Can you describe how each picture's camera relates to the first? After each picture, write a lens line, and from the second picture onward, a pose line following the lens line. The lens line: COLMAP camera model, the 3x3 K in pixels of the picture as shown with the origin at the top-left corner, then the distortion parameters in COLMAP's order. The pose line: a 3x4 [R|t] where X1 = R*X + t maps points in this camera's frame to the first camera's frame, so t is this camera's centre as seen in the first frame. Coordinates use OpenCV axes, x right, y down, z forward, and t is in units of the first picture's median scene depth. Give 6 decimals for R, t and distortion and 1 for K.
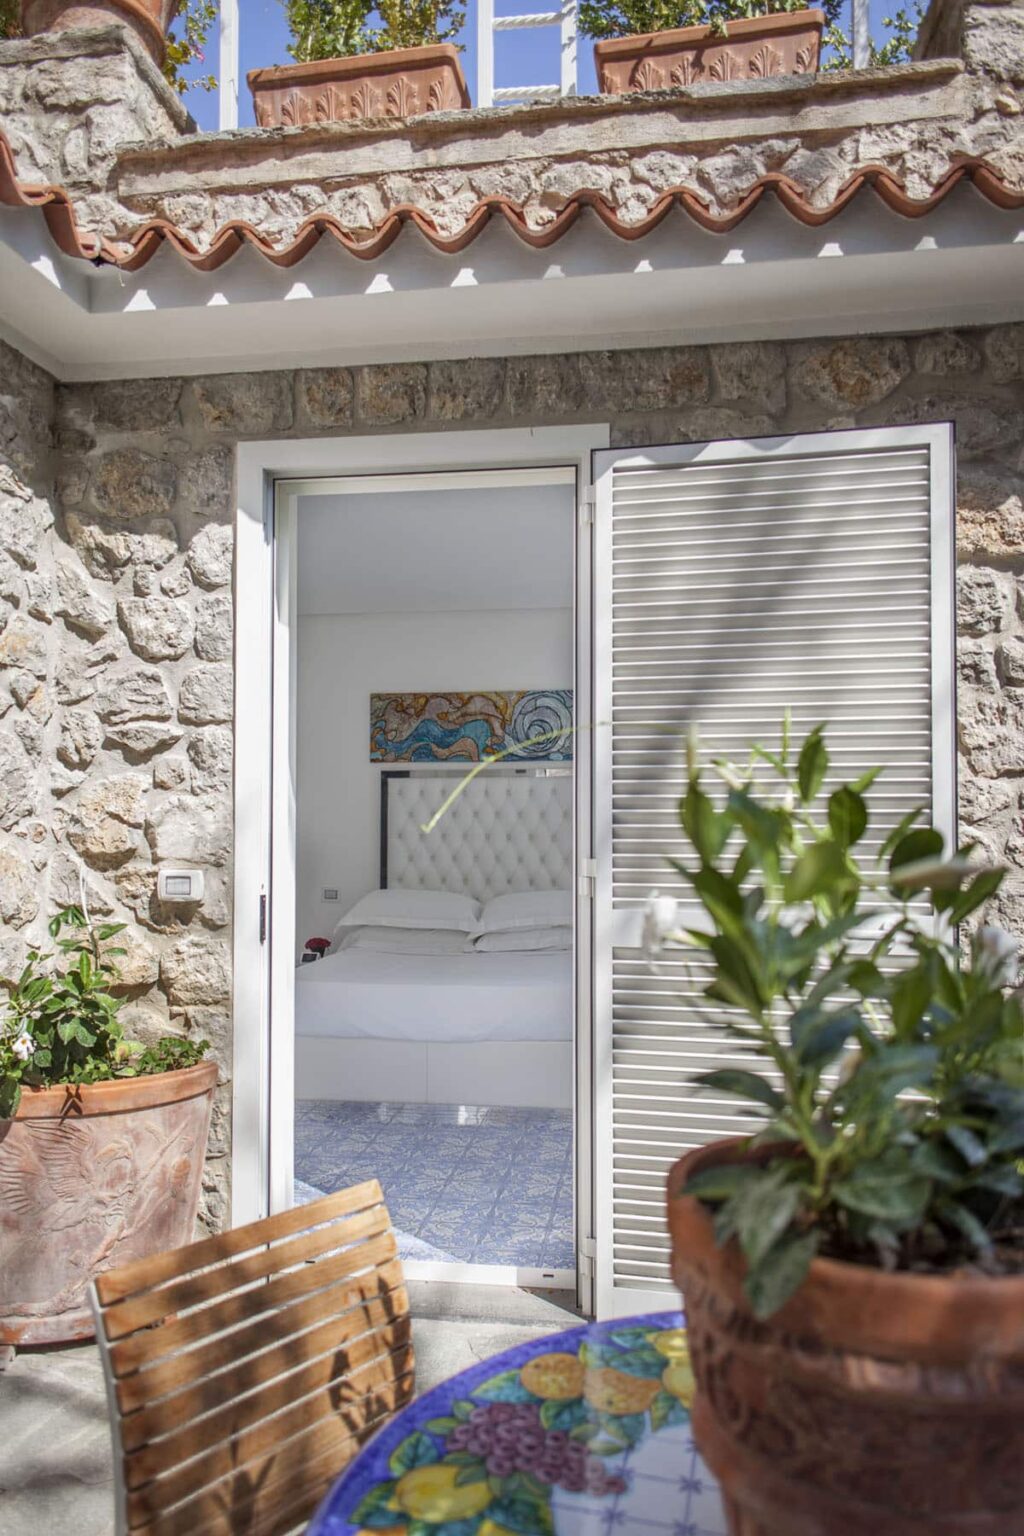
lens RADIAL K [[1047.2, 0, 359.1], [0, 1047.2, 742.4], [0, 0, 1]] dist [0.008027, 0.002475]
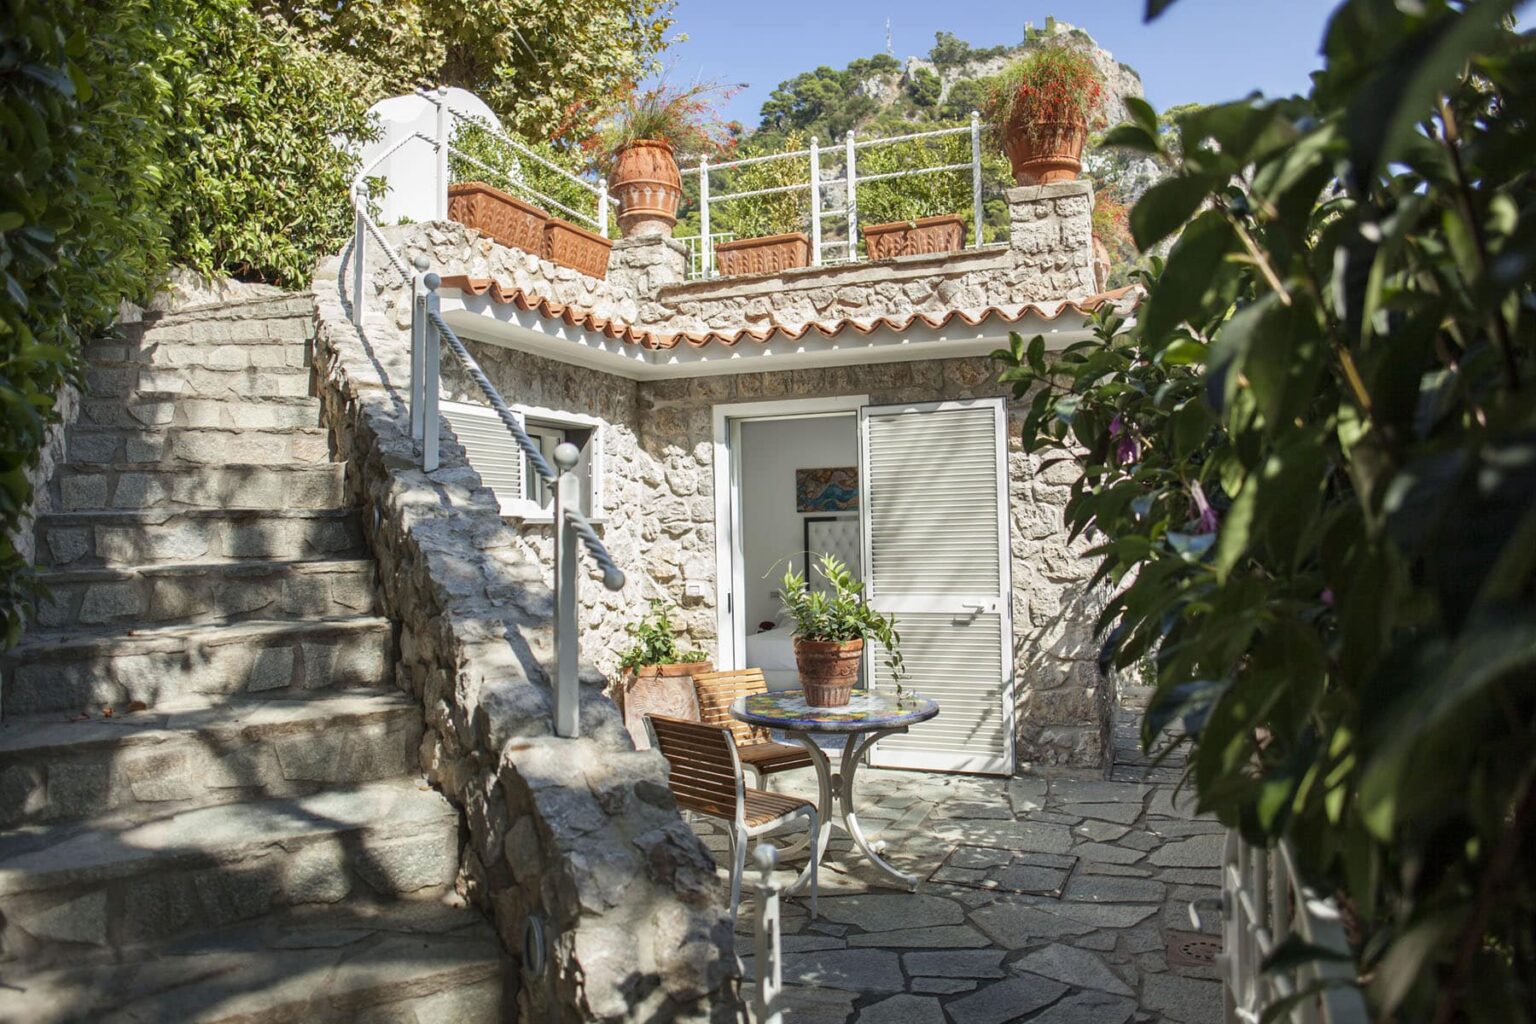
lens RADIAL K [[1047.2, 0, 763.2], [0, 1047.2, 505.5], [0, 0, 1]] dist [0.008027, 0.002475]
pose [[0.997600, -0.019763, -0.066361, 0.151310], [0.023885, 0.997796, 0.061903, -0.204041], [0.064992, -0.063340, 0.995874, -1.388313]]
